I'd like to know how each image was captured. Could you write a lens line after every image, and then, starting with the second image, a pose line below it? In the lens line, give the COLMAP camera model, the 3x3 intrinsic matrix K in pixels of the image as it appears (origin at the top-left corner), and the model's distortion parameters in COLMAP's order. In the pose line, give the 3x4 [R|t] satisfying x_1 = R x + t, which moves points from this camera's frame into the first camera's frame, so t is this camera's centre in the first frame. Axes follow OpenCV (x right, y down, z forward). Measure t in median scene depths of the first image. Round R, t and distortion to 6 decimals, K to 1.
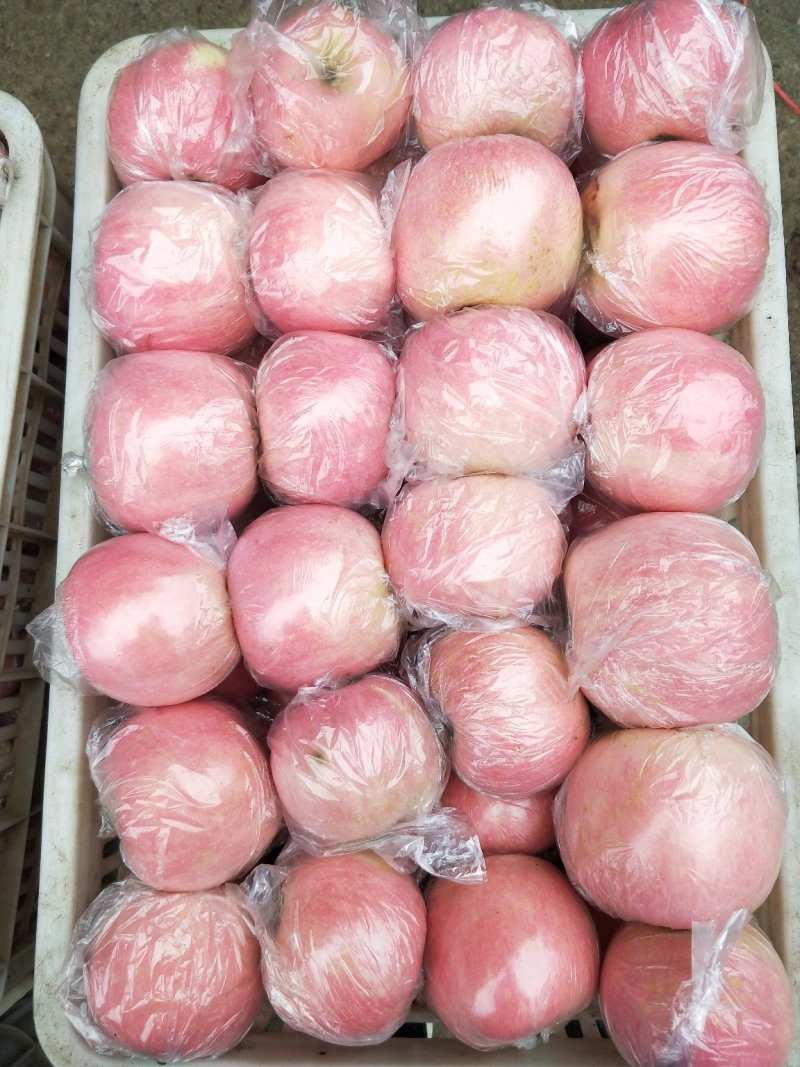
lens RADIAL K [[849.3, 0, 395.7], [0, 849.3, 536.0], [0, 0, 1]] dist [0.067810, -0.133953]
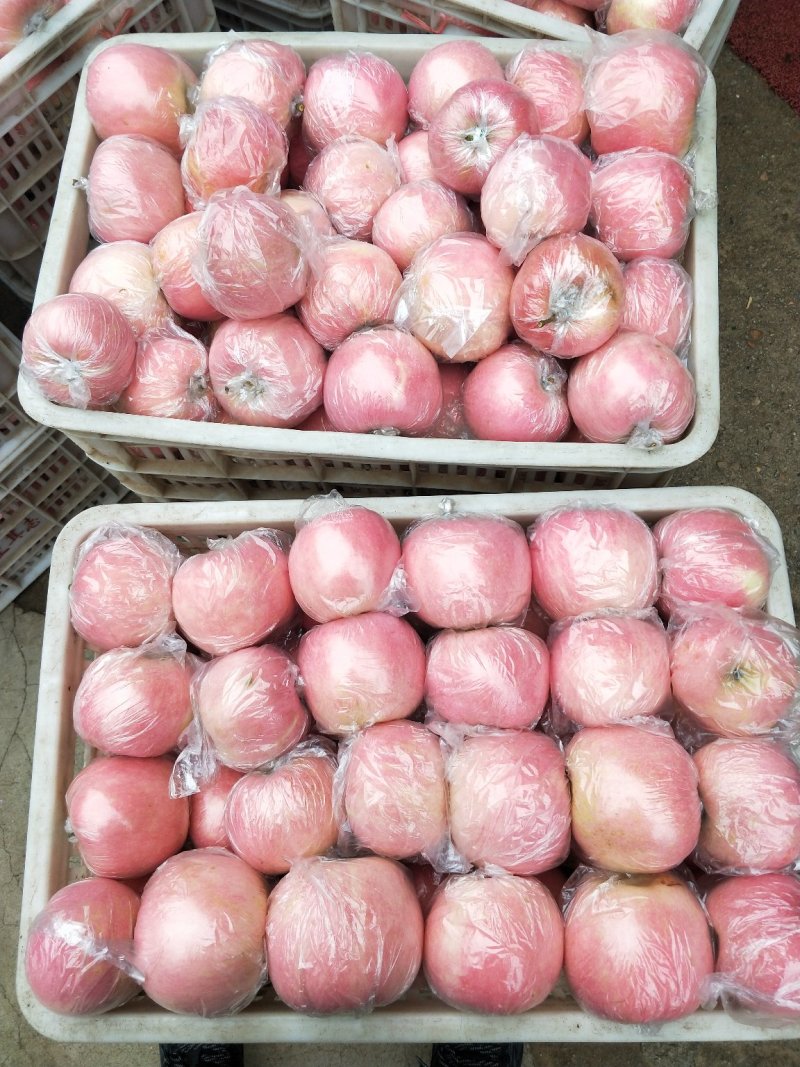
lens RADIAL K [[849.3, 0, 395.7], [0, 849.3, 536.0], [0, 0, 1]] dist [0.067810, -0.133953]
pose [[0.021745, 0.978785, -0.203734, -0.028142], [-0.984366, 0.056588, 0.166800, -0.246656], [0.174790, 0.196922, 0.964713, -0.439675]]
